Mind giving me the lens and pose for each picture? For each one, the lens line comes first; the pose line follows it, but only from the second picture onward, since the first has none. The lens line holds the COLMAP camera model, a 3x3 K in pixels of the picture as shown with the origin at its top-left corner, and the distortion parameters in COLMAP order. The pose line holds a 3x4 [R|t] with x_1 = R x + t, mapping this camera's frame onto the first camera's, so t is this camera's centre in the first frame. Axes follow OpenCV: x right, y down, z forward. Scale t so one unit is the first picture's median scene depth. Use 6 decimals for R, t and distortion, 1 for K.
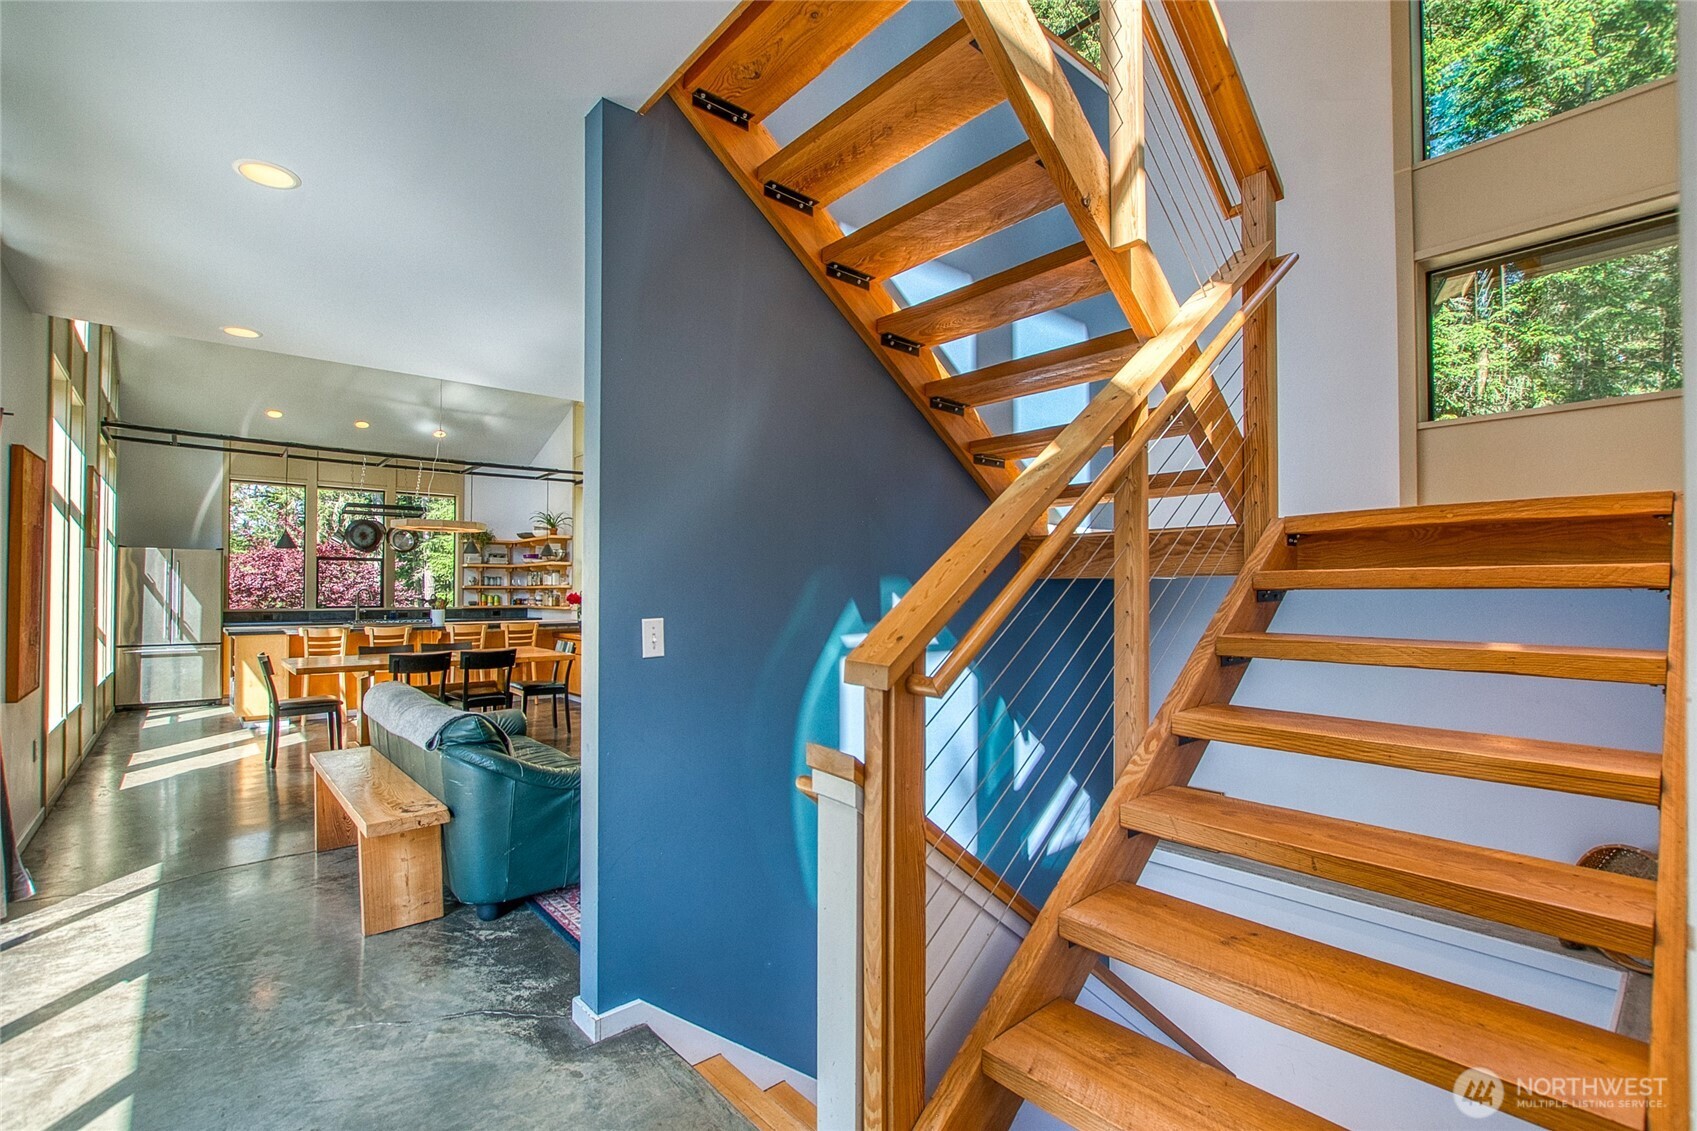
lens RADIAL K [[762.6, 0, 837.7], [0, 762.6, 573.0], [0, 0, 1]] dist [-0.020127, -0.000425]
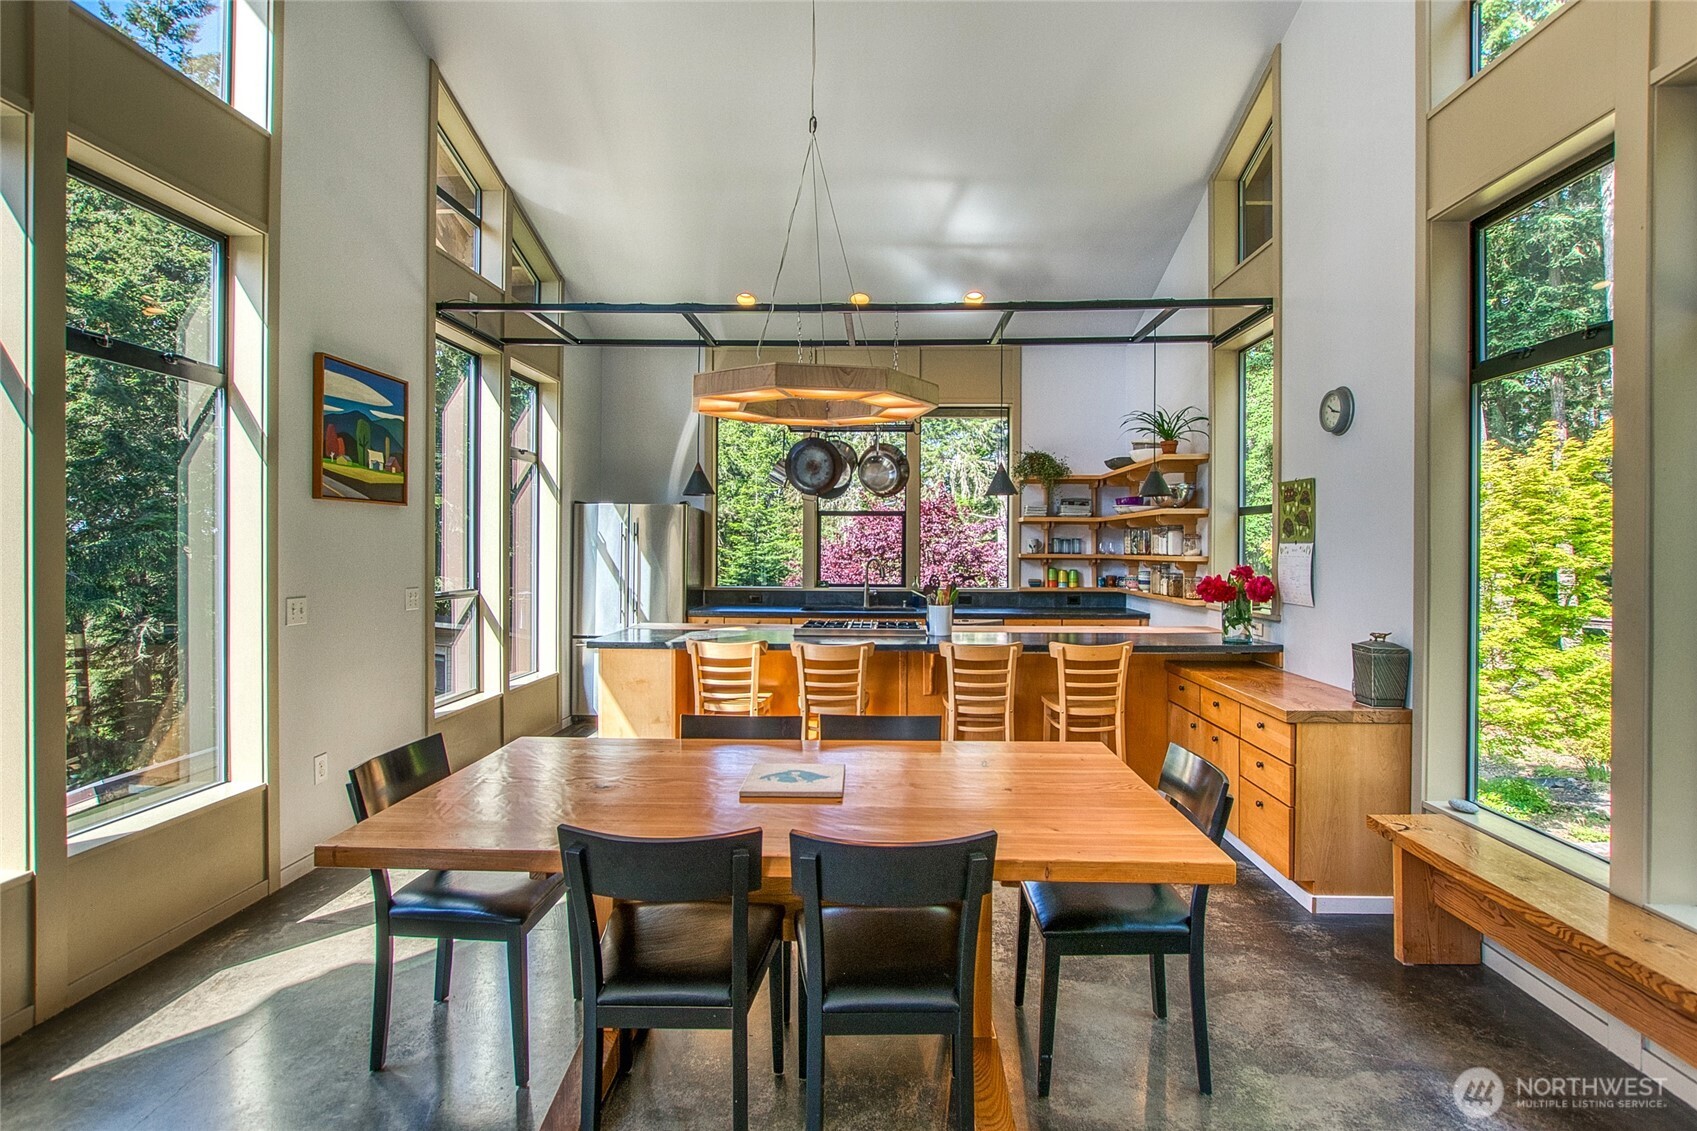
lens RADIAL K [[807.8, 0, 861.1], [0, 807.8, 547.3], [0, 0, 1]] dist [-0.013230, 0.000878]
pose [[0.742174, 0.004586, -0.670192, -0.166674], [0.010642, 0.999770, 0.018627, -0.001668], [0.670123, -0.020957, 0.741954, 0.463827]]
